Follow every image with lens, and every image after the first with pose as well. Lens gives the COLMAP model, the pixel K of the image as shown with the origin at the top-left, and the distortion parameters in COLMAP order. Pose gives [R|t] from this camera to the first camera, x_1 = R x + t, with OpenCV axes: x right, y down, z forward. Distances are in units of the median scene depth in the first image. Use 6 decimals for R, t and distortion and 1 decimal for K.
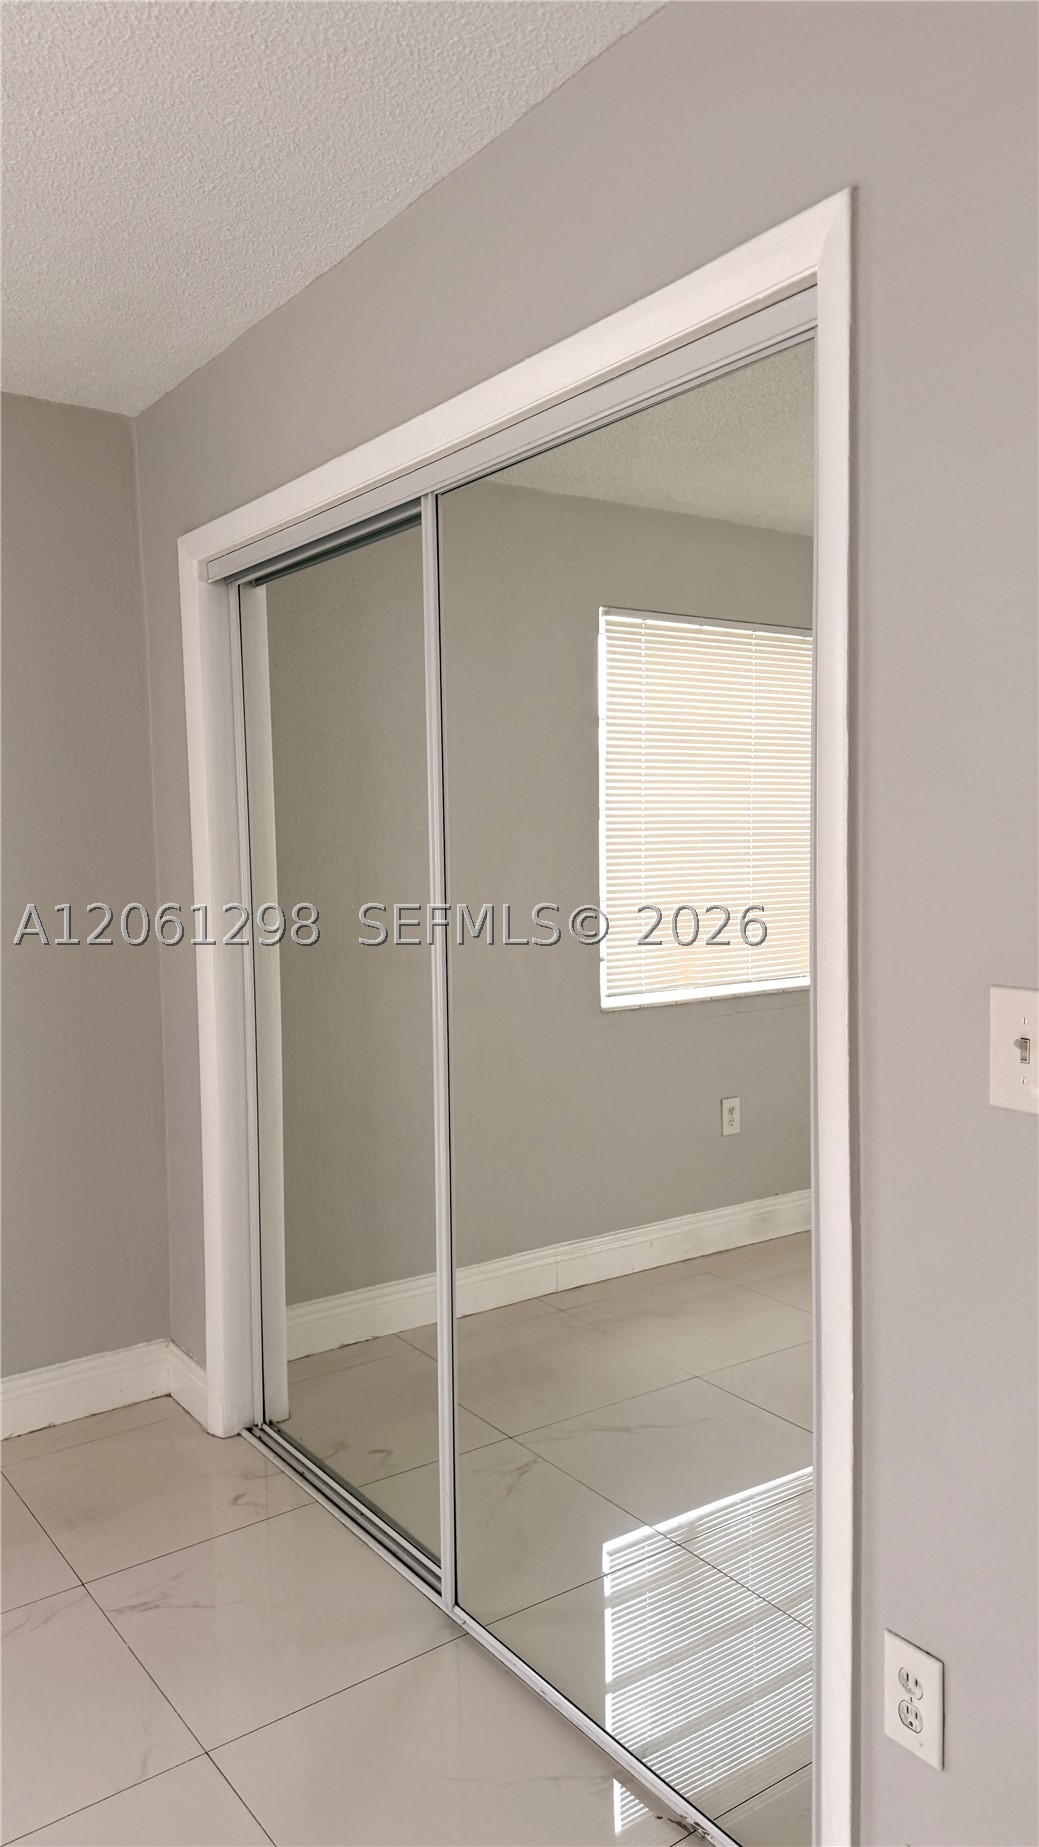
lens RADIAL K [[1287.0, 0, 526.5], [0, 1287.0, 930.0], [0, 0, 1]] dist [0.114084, -0.216186]
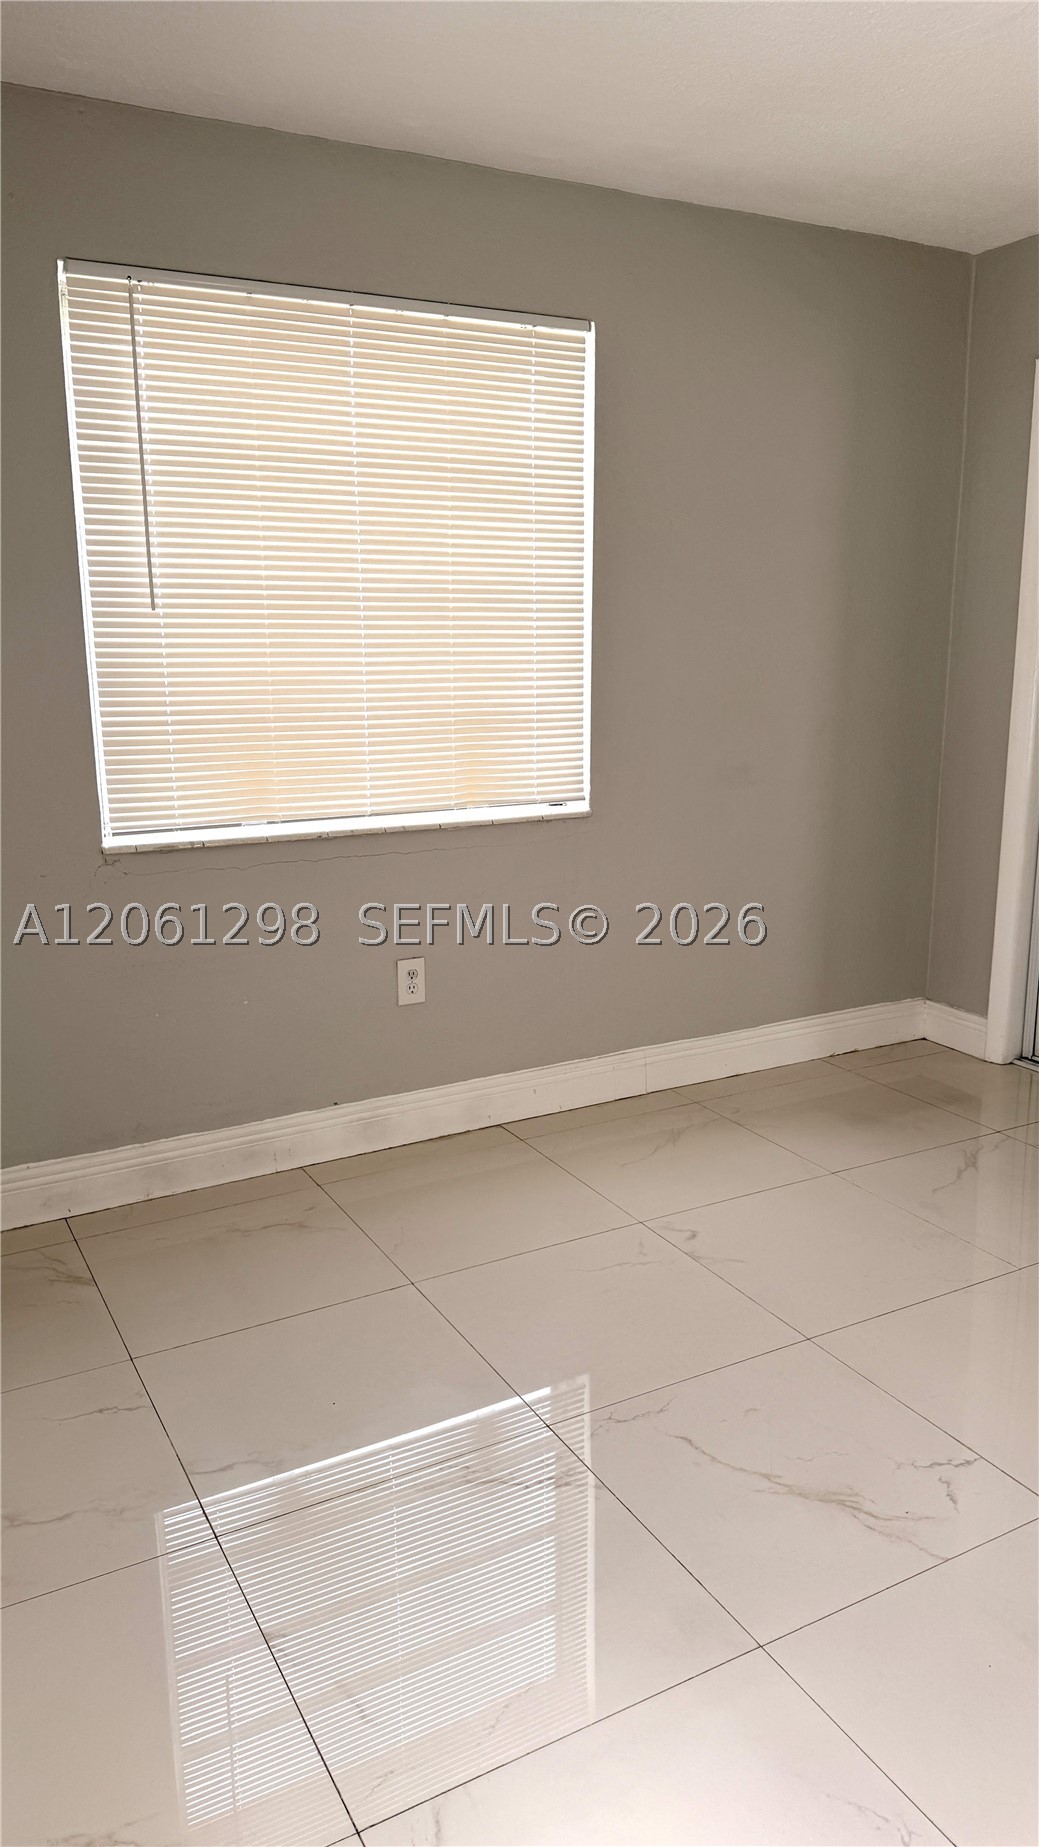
lens RADIAL K [[1364.7, 0, 519.5], [0, 1364.7, 923.5], [0, 0, 1]] dist [0.224611, -0.477725]
pose [[0.996608, 0.035124, -0.074423, 0.283620], [-0.023451, 0.988057, 0.152291, -0.018240], [0.078883, -0.150029, 0.985530, 0.193953]]
